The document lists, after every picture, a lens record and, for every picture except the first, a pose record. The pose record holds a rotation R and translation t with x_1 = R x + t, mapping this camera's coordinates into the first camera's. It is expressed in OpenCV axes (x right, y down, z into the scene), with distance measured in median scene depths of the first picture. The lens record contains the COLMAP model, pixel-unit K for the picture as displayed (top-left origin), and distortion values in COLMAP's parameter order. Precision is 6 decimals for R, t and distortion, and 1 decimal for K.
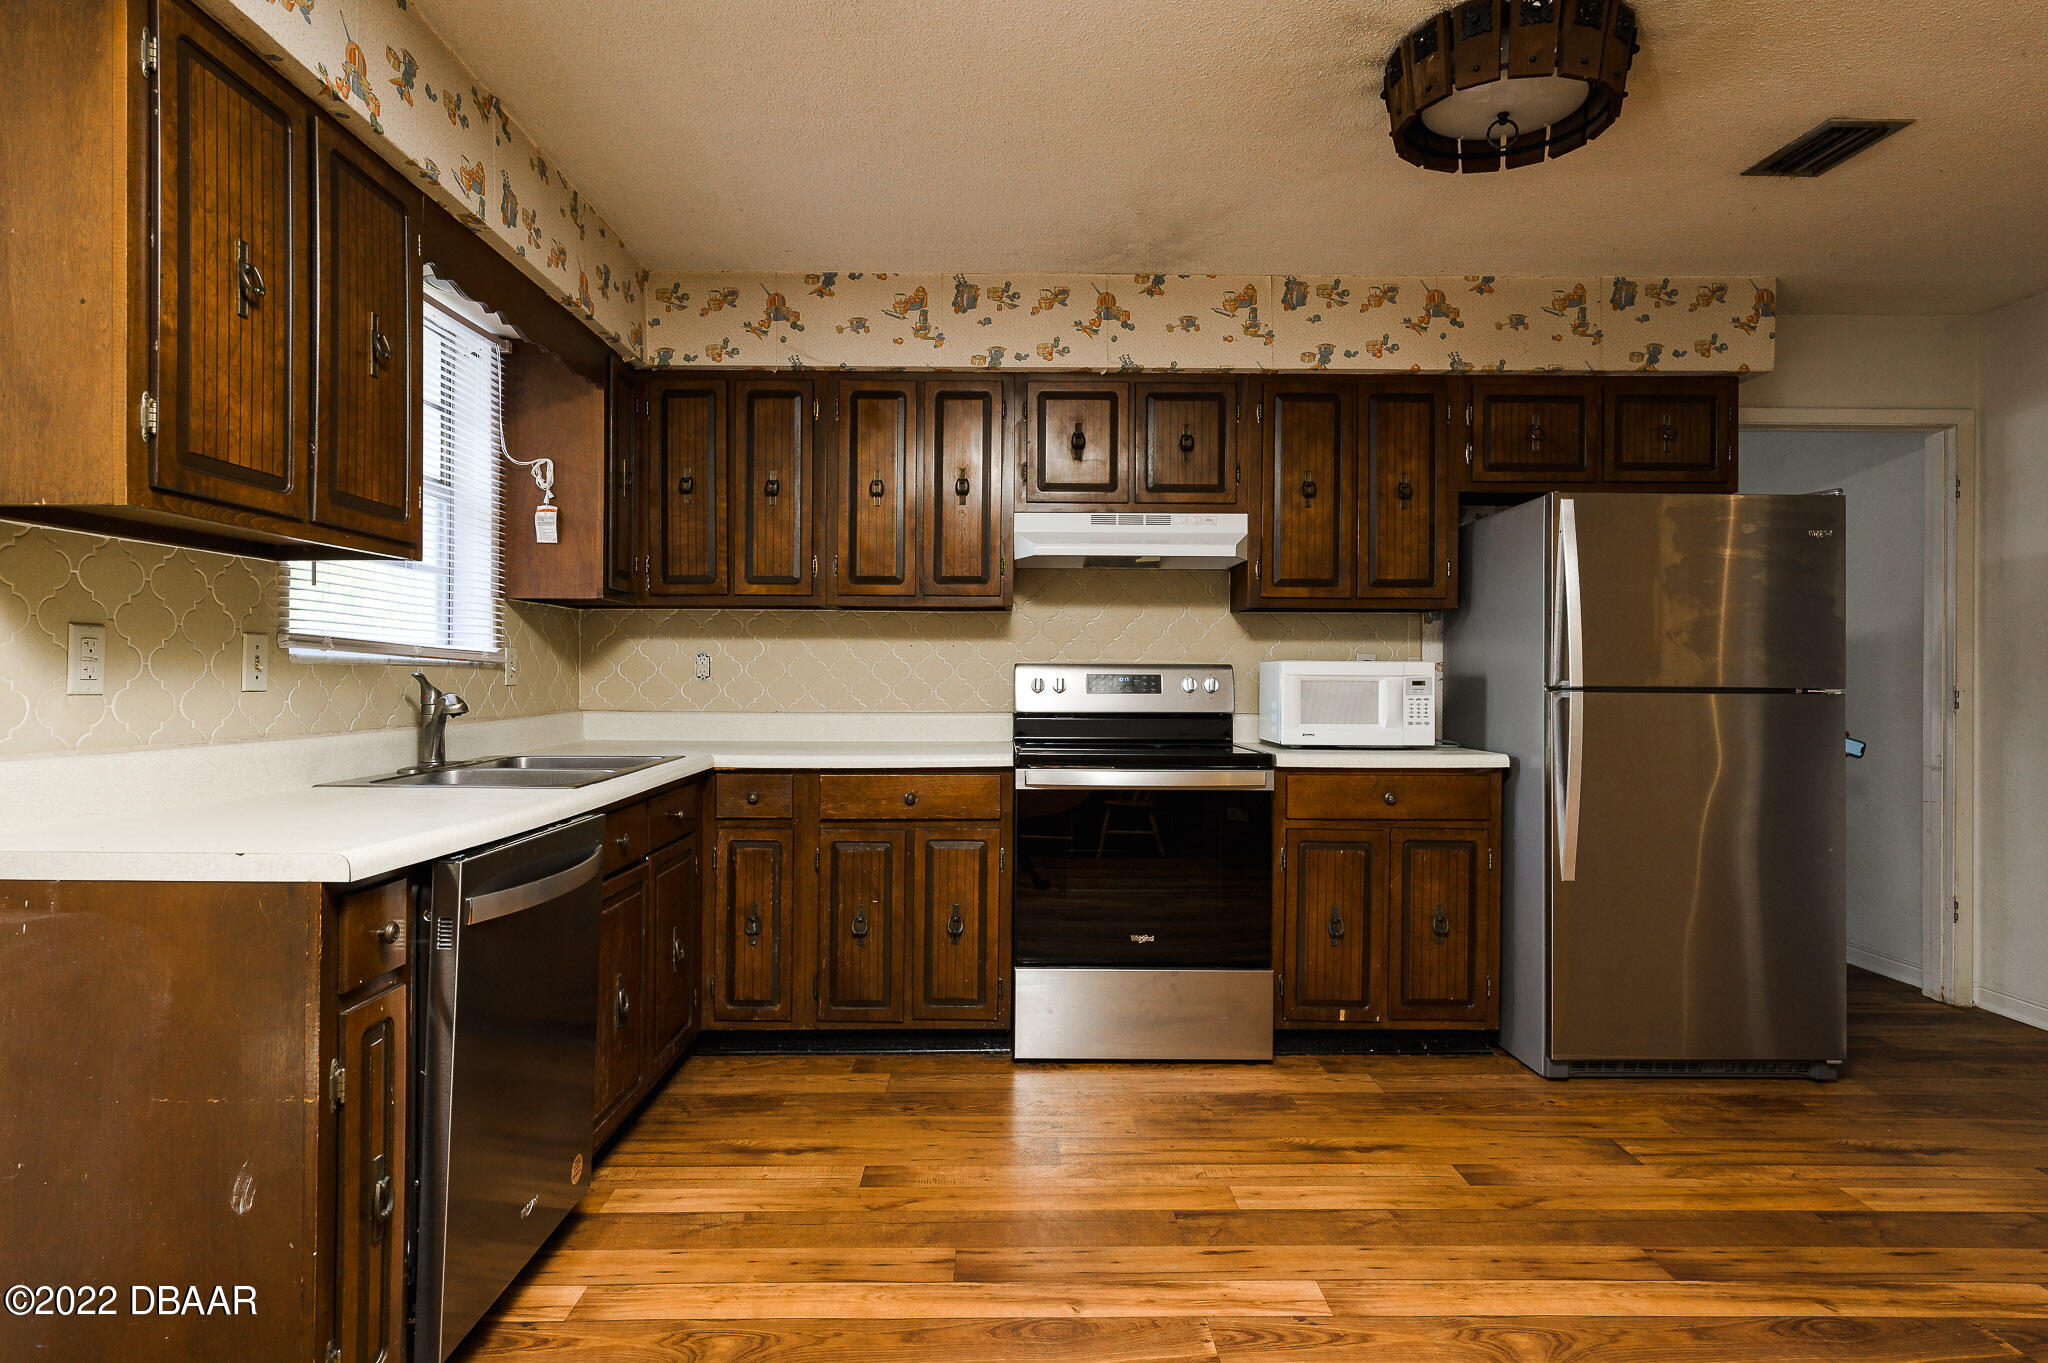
lens RADIAL K [[1104.4, 0, 1042.4], [0, 1104.4, 666.2], [0, 0, 1]] dist [0.008588, -0.000399]
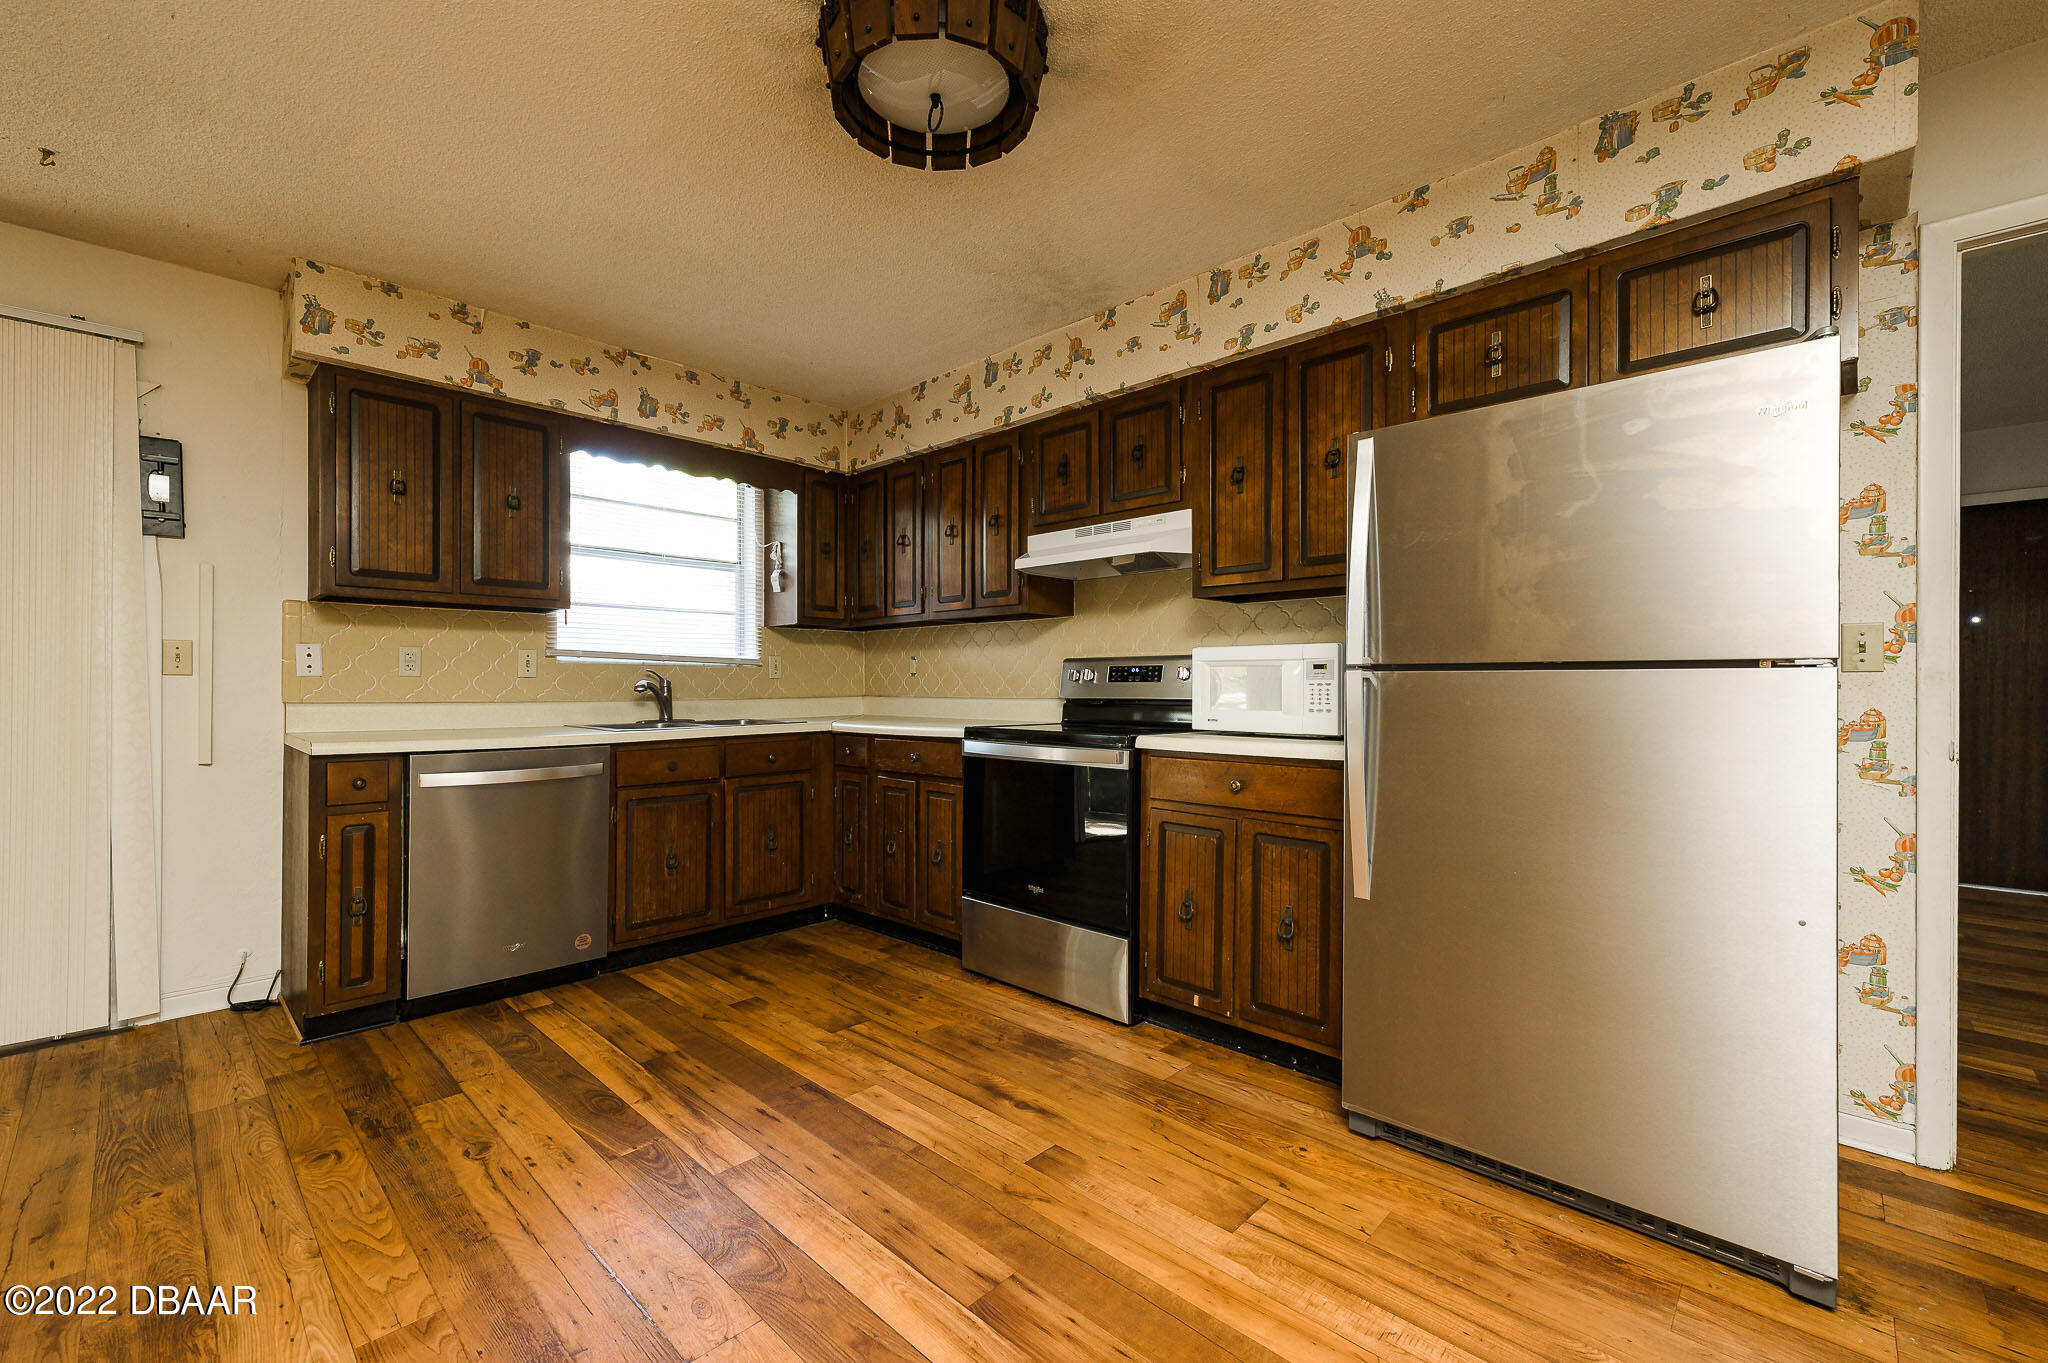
lens RADIAL K [[861.9, 0, 1031.7], [0, 861.9, 677.1], [0, 0, 1]] dist [0.010104, -0.001578]
pose [[0.706474, -0.012360, -0.707631, 0.718563], [0.009649, 0.999923, -0.007832, 0.028995], [0.707673, -0.001295, 0.706539, 0.346880]]
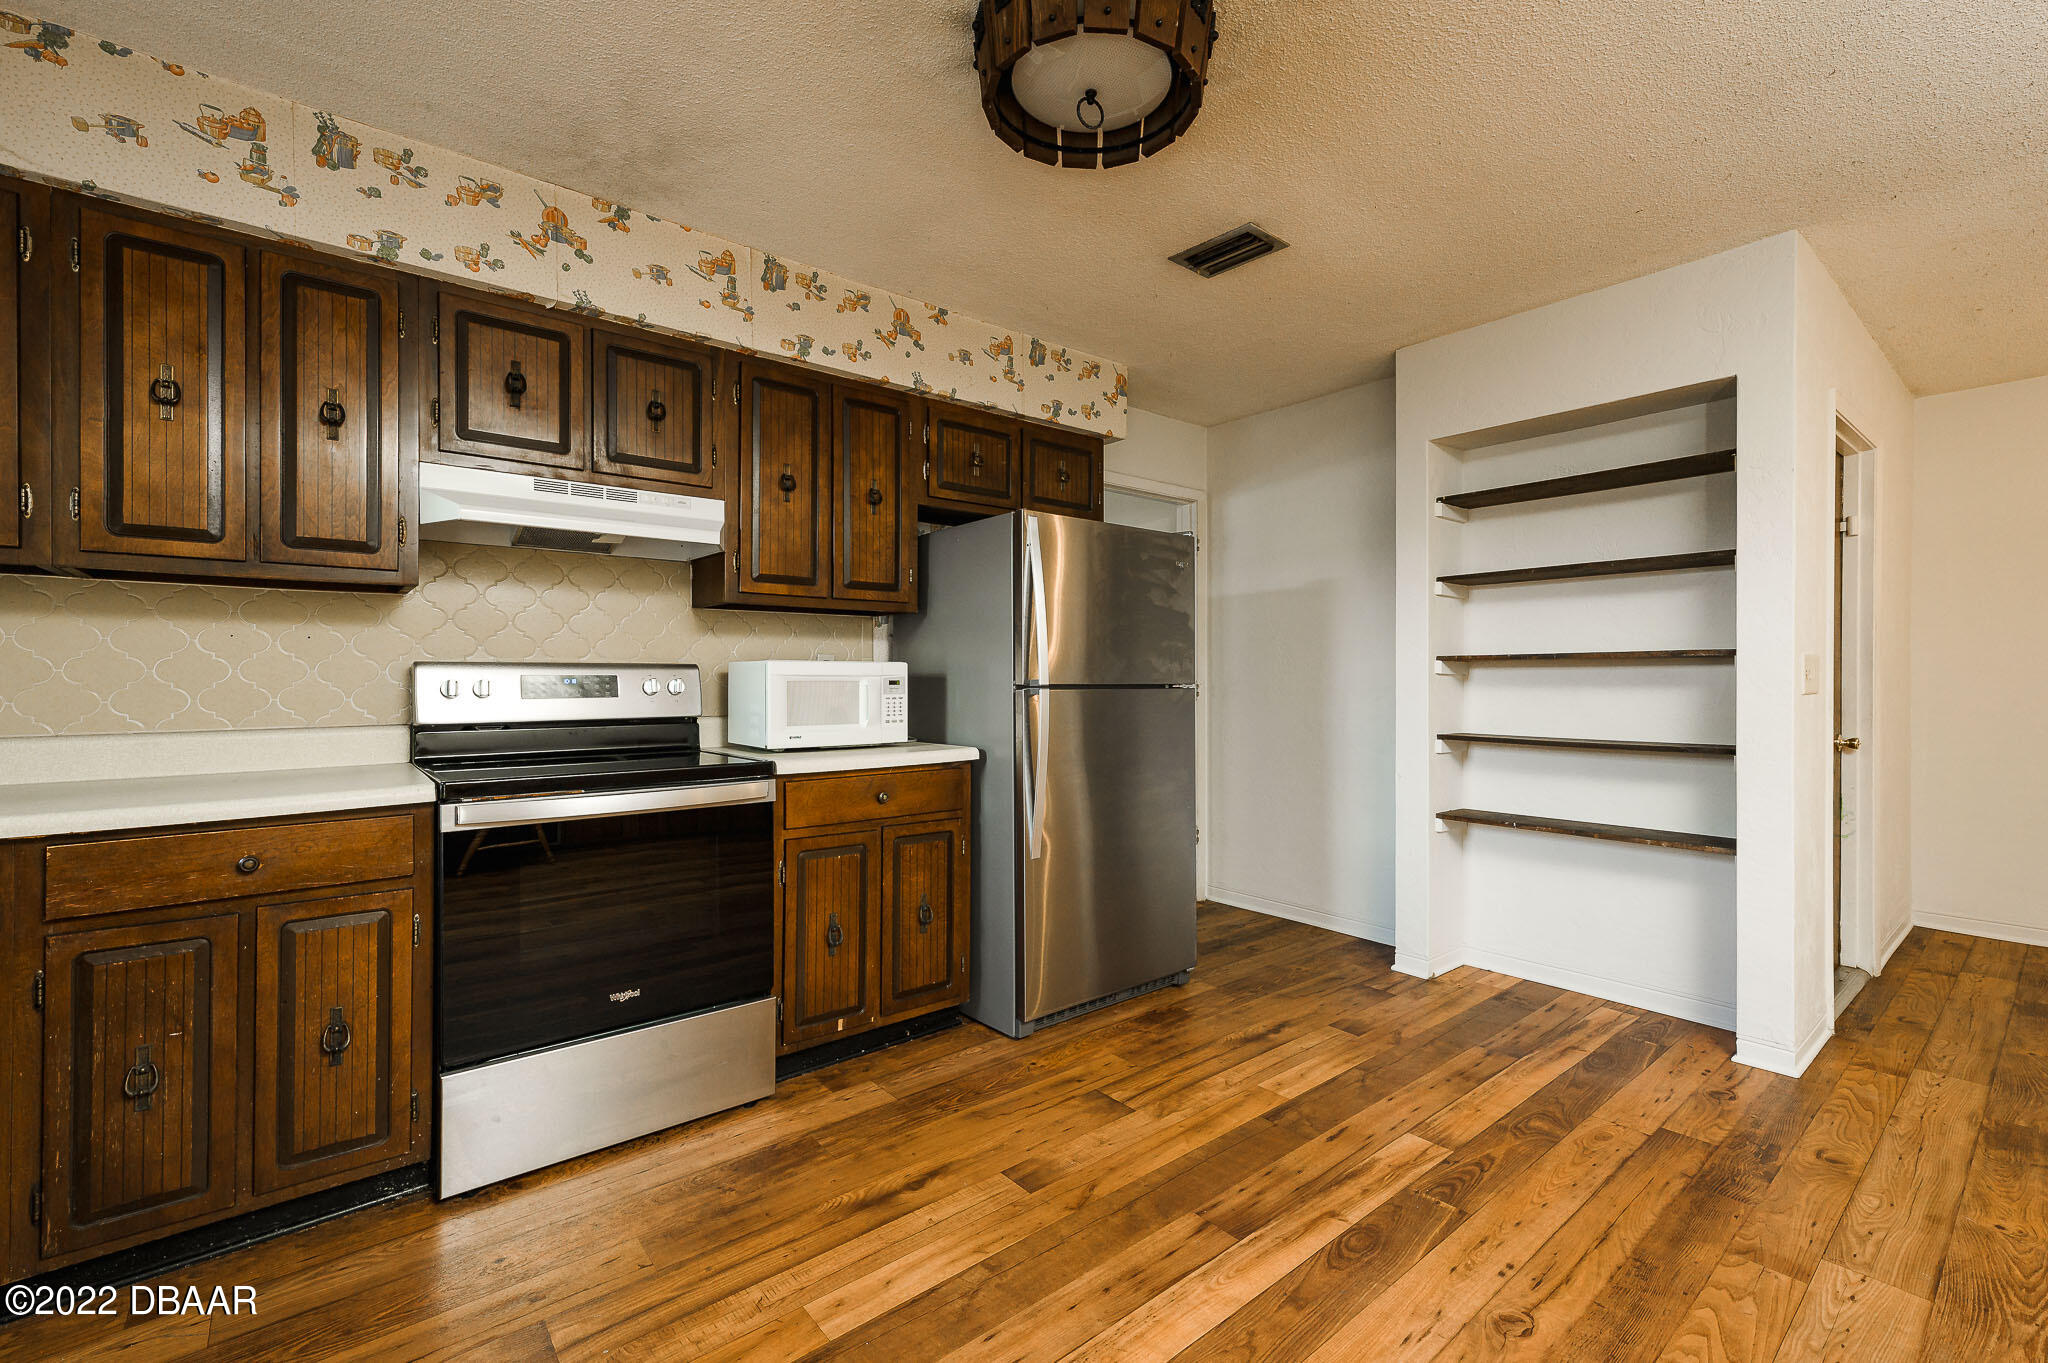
lens RADIAL K [[861.9, 0, 1003.8], [0, 861.9, 677.6], [0, 0, 1]] dist [0.010104, -0.001578]
pose [[0.796754, -0.005509, 0.604278, -0.071585], [-0.001075, 0.999944, 0.010534, 0.001953], [-0.604303, -0.009042, 0.796704, 0.309607]]
